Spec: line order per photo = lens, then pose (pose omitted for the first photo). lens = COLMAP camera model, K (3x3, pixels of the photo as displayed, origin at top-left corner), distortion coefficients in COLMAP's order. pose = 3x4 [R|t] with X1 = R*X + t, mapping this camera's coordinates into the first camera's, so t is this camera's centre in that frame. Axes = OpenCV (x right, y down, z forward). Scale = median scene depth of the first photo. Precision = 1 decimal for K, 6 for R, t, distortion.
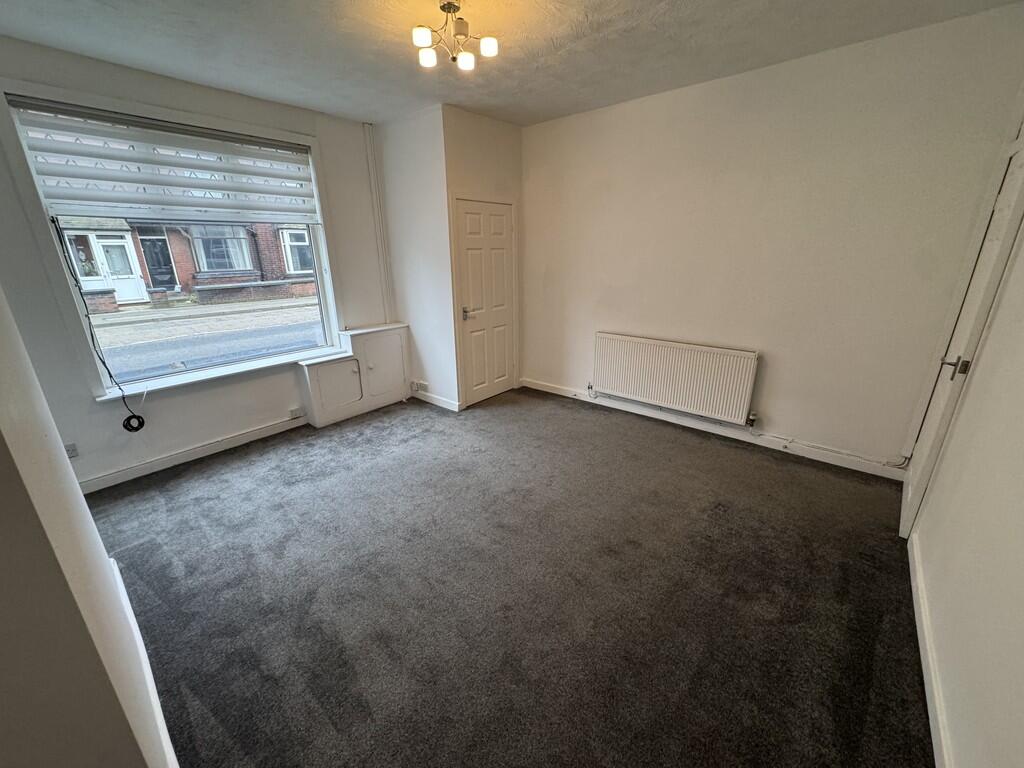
lens RADIAL K [[407.3, 0, 511.4], [0, 407.3, 383.8], [0, 0, 1]] dist [-0.001061, -0.000534]
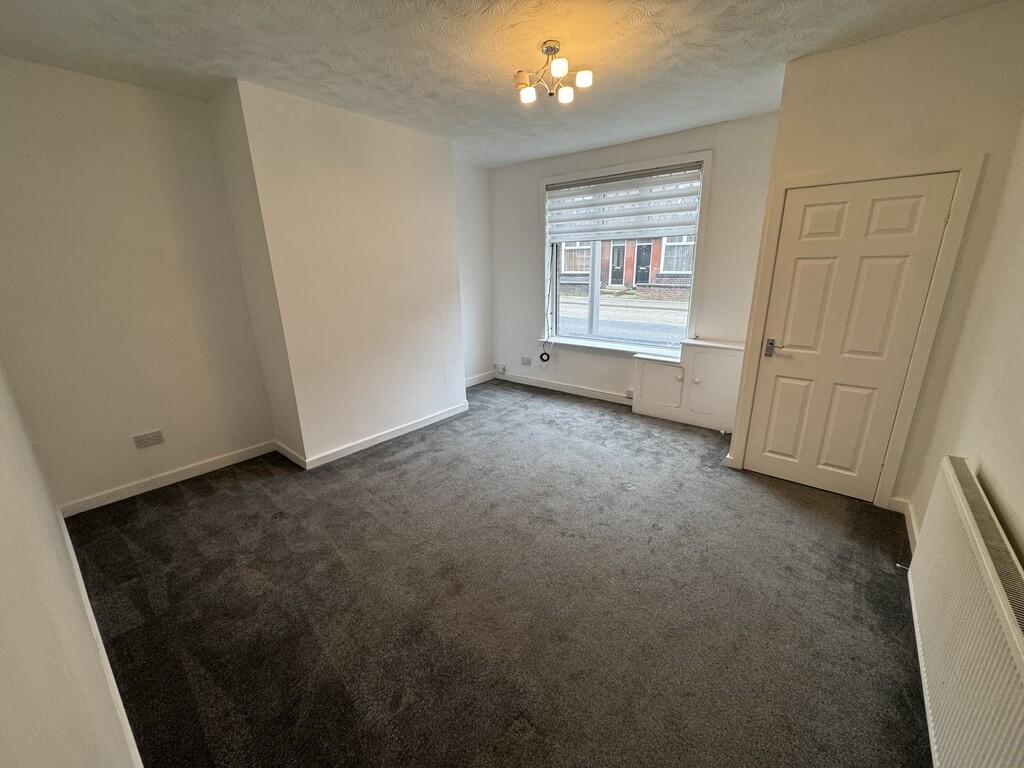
lens RADIAL K [[407.3, 0, 511.4], [0, 407.3, 383.8], [0, 0, 1]] dist [-0.001061, -0.000534]
pose [[0.019649, 0.294572, -0.955427, 0.665353], [-0.295911, 0.914512, 0.275871, -0.201814], [0.955014, 0.277301, 0.105136, 0.577064]]
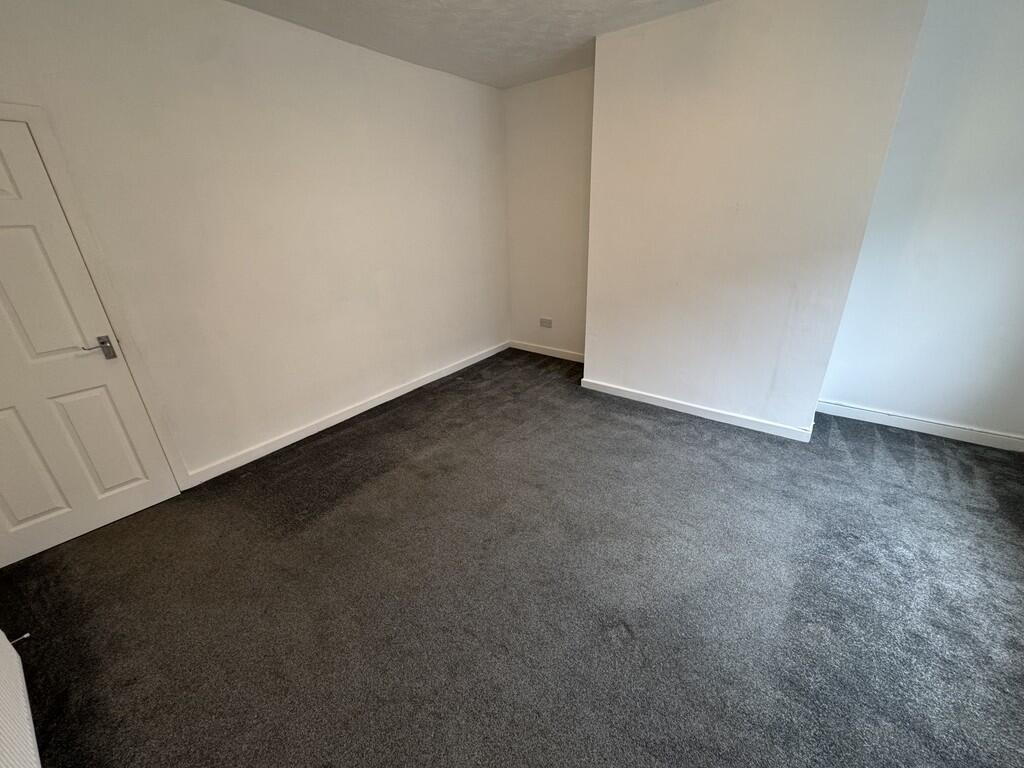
lens RADIAL K [[407.3, 0, 511.4], [0, 407.3, 383.8], [0, 0, 1]] dist [-0.001061, -0.000534]
pose [[-0.997429, 0.061192, -0.037301, 0.046892], [0.021889, 0.755753, 0.654490, -0.368238], [0.068240, 0.651991, -0.755150, 1.115286]]
